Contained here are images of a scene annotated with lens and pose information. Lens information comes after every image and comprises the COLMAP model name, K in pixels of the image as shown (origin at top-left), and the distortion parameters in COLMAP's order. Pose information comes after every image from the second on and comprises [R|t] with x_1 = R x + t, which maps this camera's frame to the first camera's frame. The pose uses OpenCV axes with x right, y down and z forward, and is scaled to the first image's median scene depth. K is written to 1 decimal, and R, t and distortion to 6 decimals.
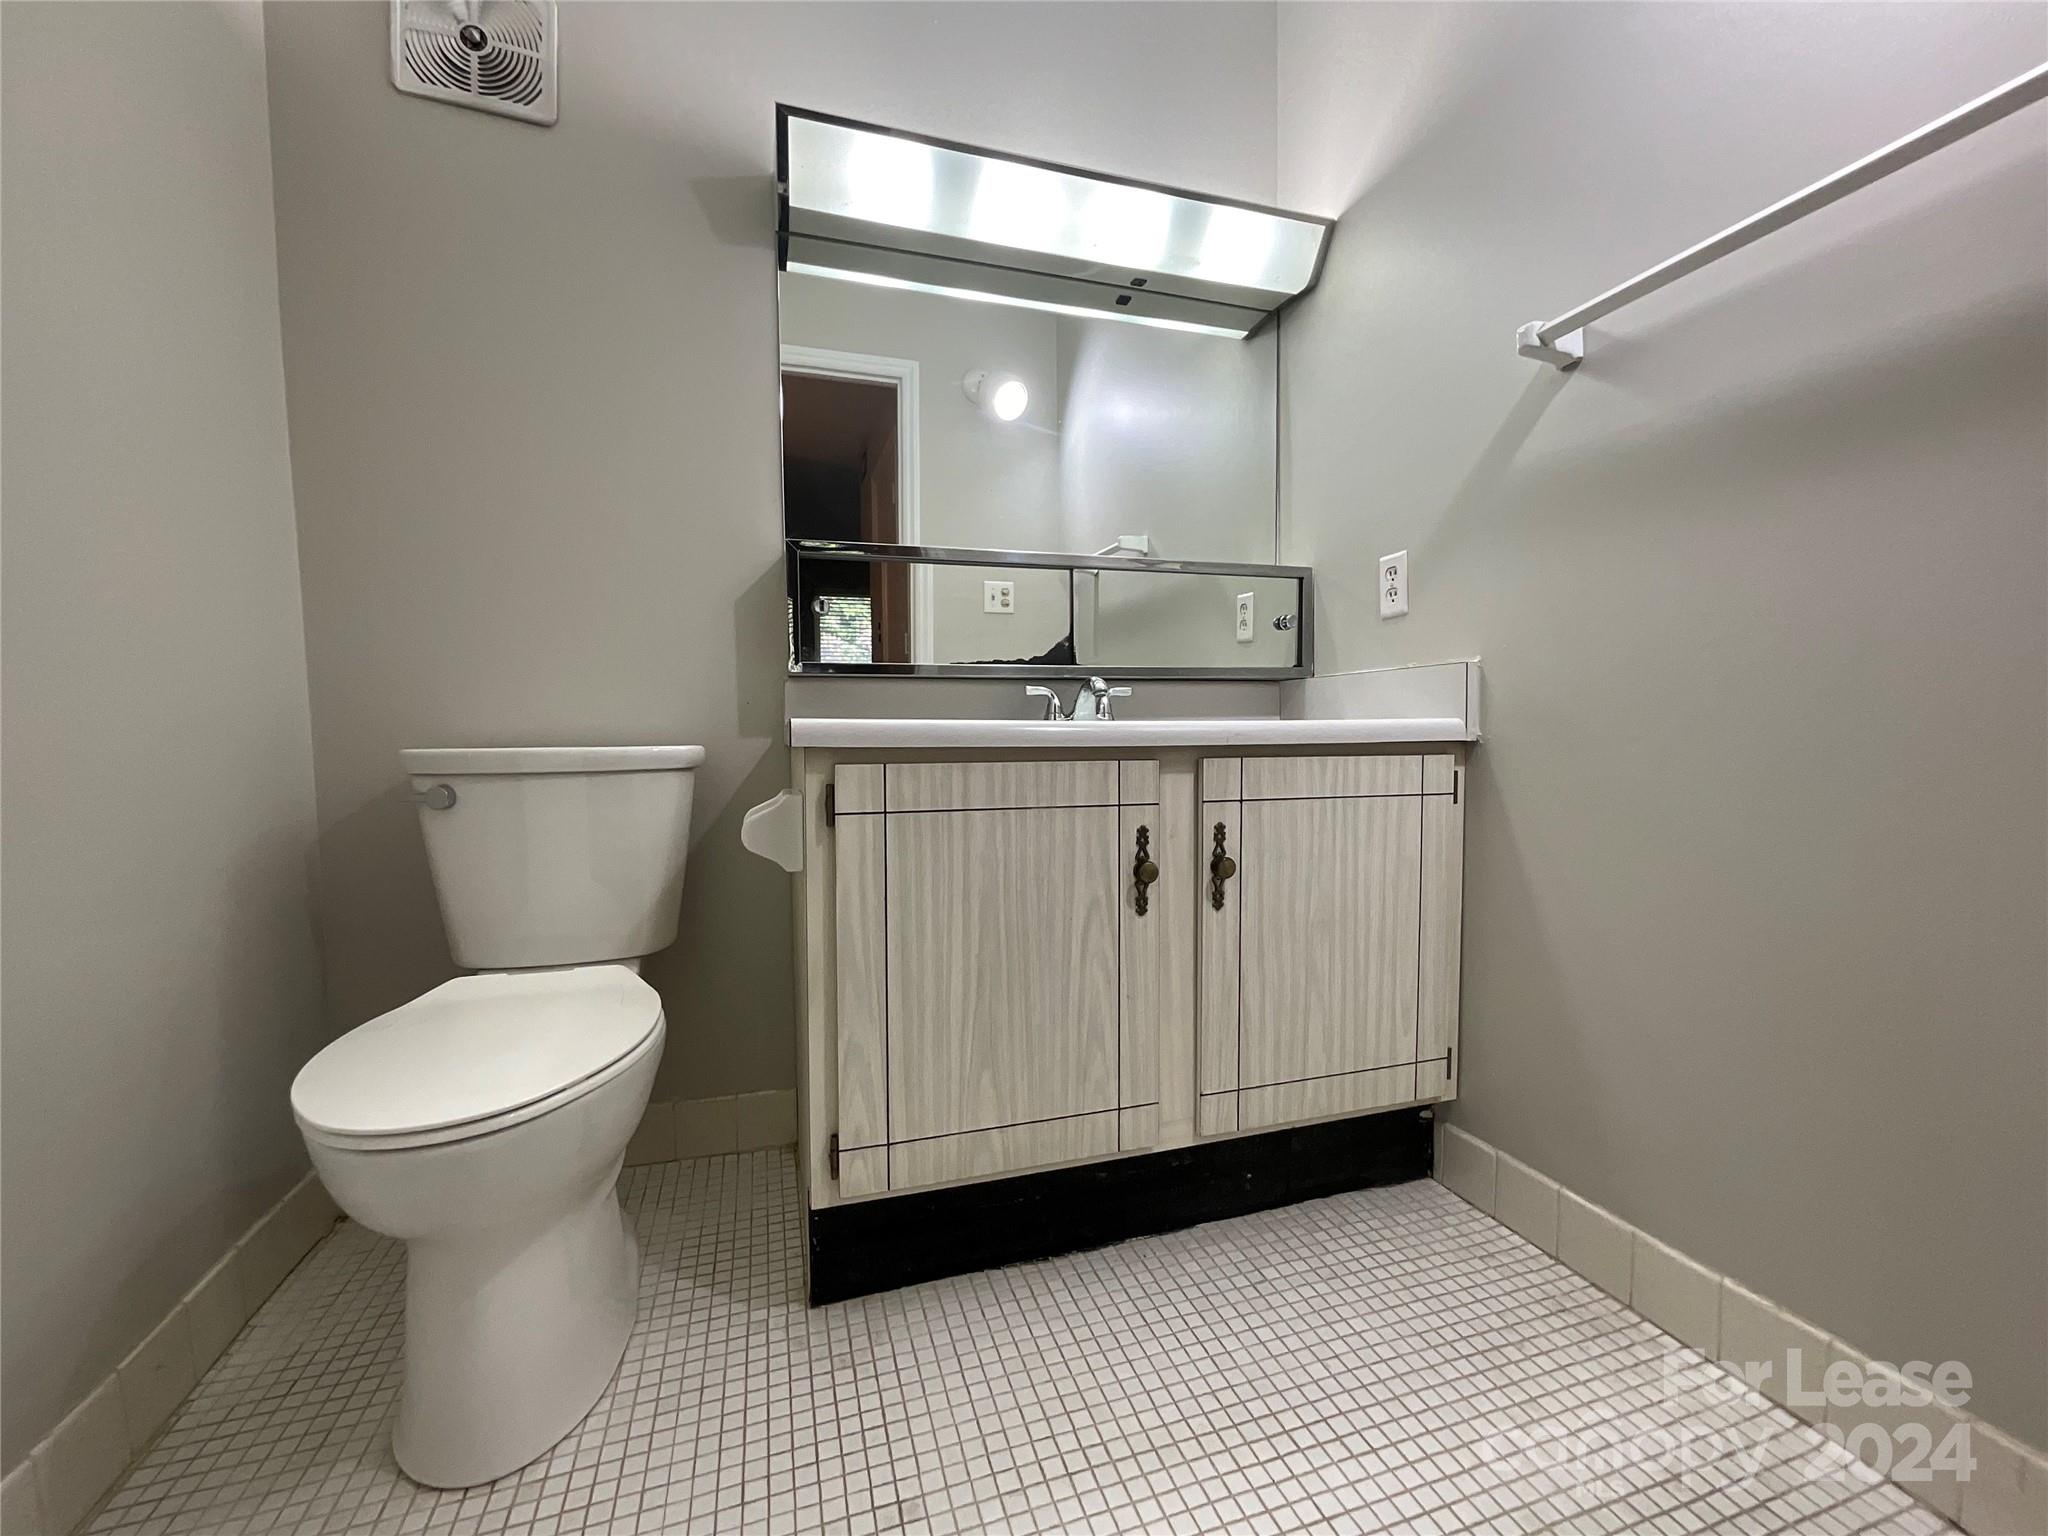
lens RADIAL K [[827.9, 0, 1032.3], [0, 827.9, 765.8], [0, 0, 1]] dist [-0.001722, 0.000152]
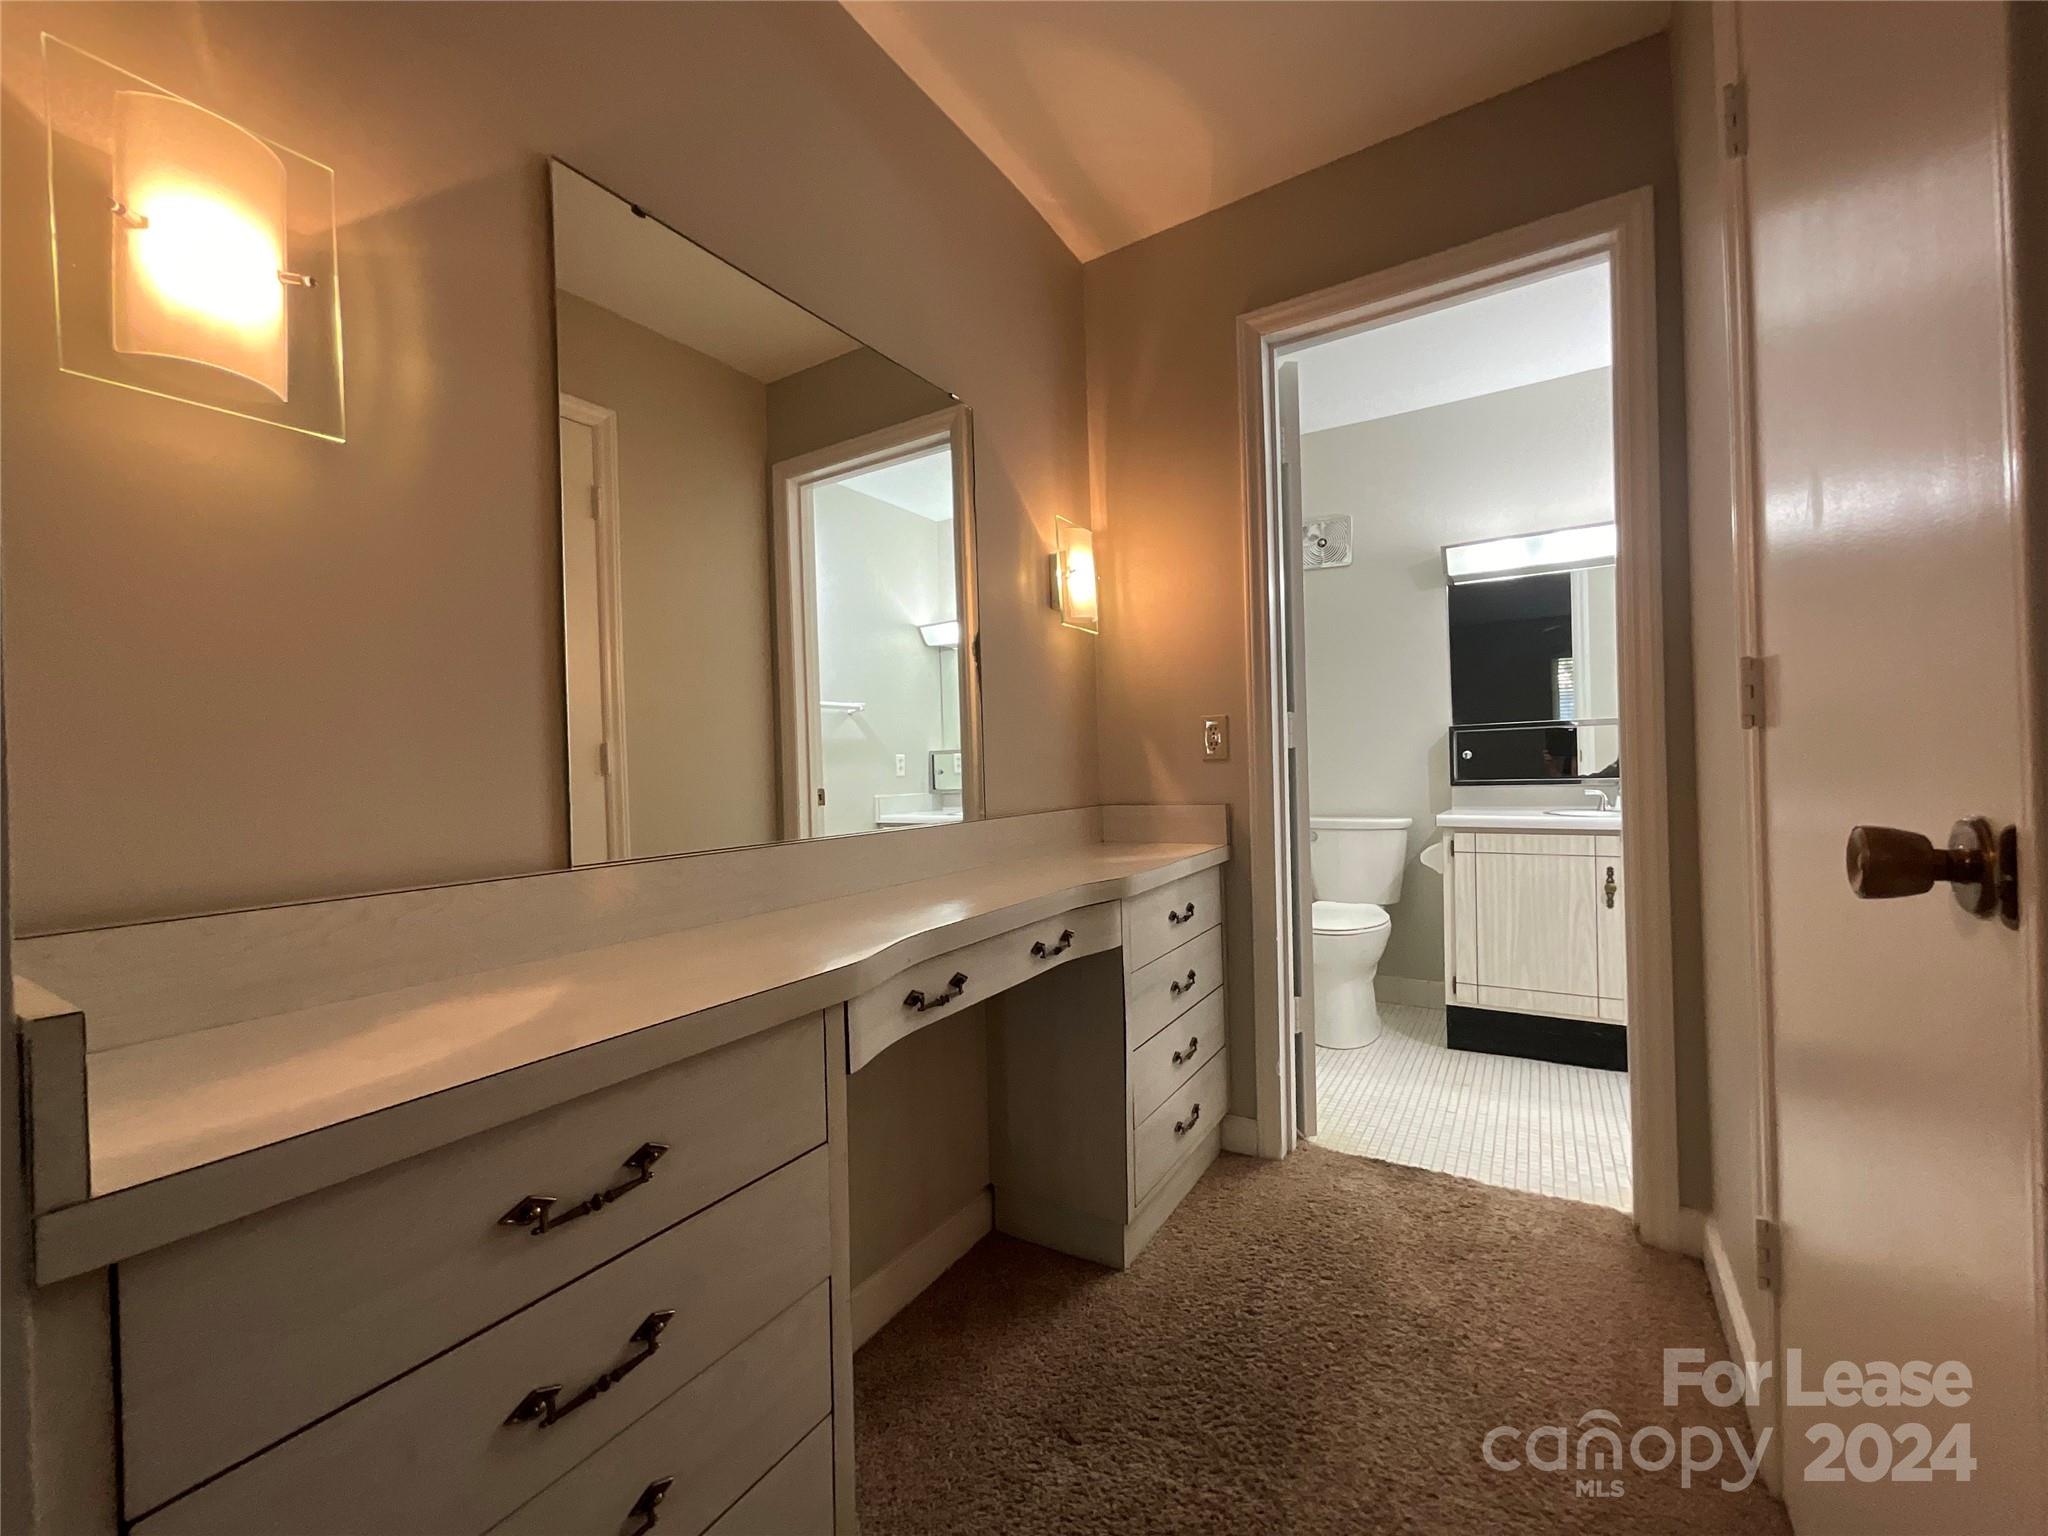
lens RADIAL K [[827.9, 0, 1036.7], [0, 827.9, 775.8], [0, 0, 1]] dist [-0.001722, 0.000152]
pose [[0.649461, -0.006696, -0.760366, 0.814785], [-0.009962, 0.999800, -0.017313, -0.112061], [0.760330, 0.018819, 0.649264, -1.553442]]
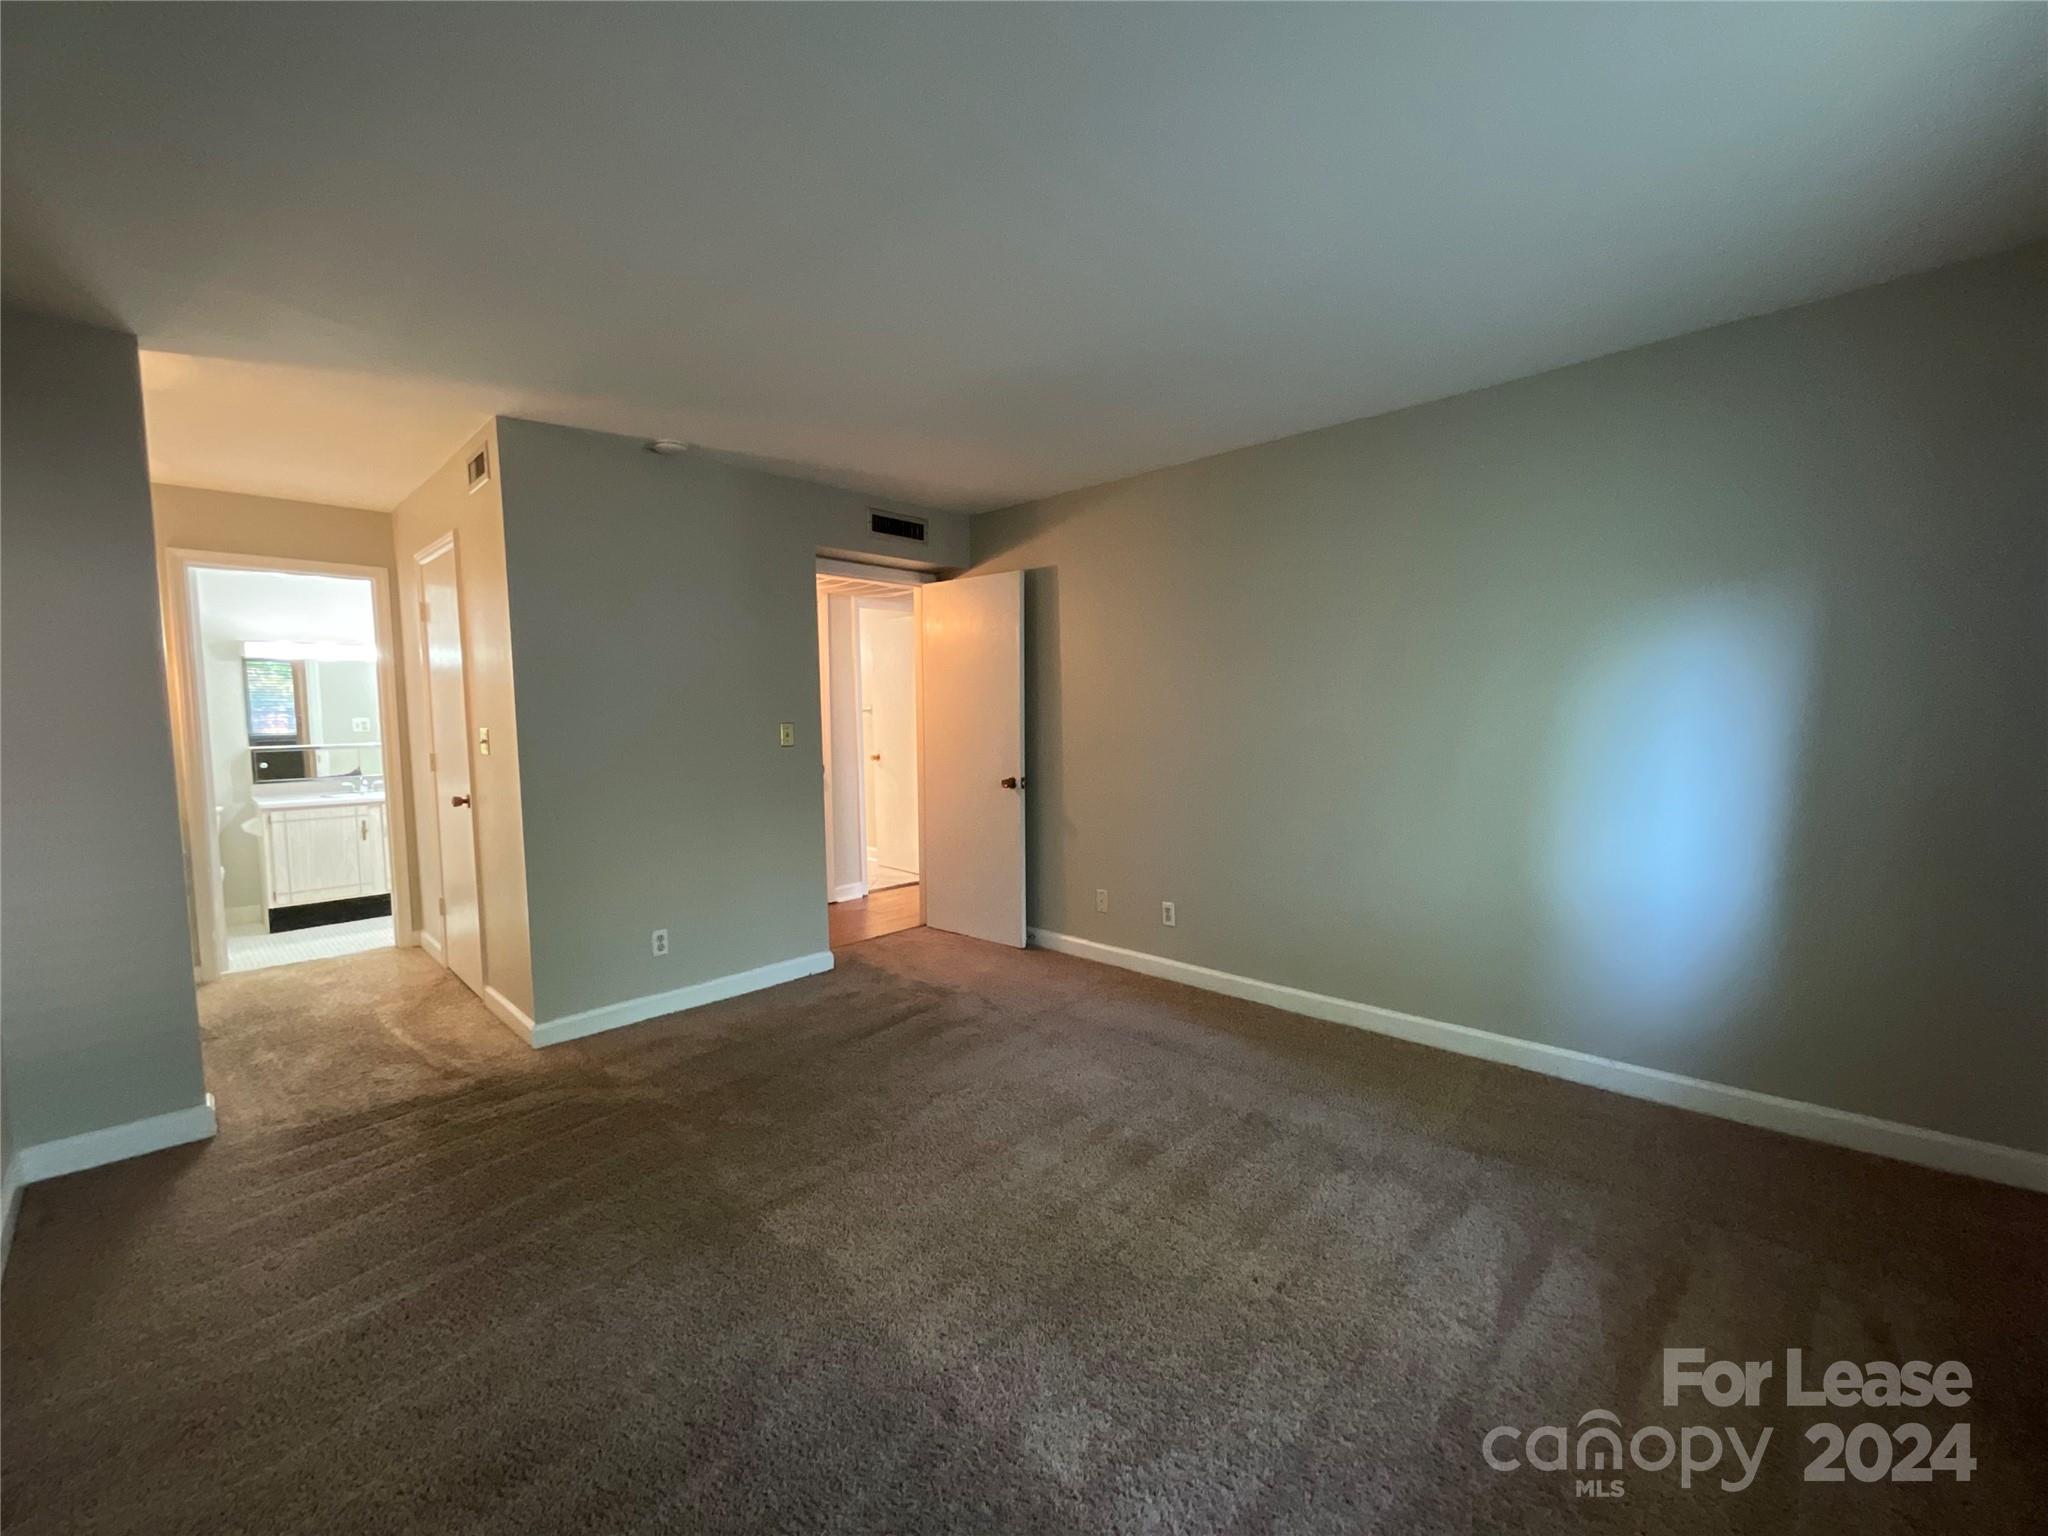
lens RADIAL K [[827.9, 0, 1036.9], [0, 827.9, 774.4], [0, 0, 1]] dist [-0.001722, 0.000152]
pose [[0.874983, -0.037498, 0.482699, 1.185801], [0.026851, 0.999220, 0.028951, -0.209864], [-0.483408, -0.012371, 0.875308, -4.709802]]
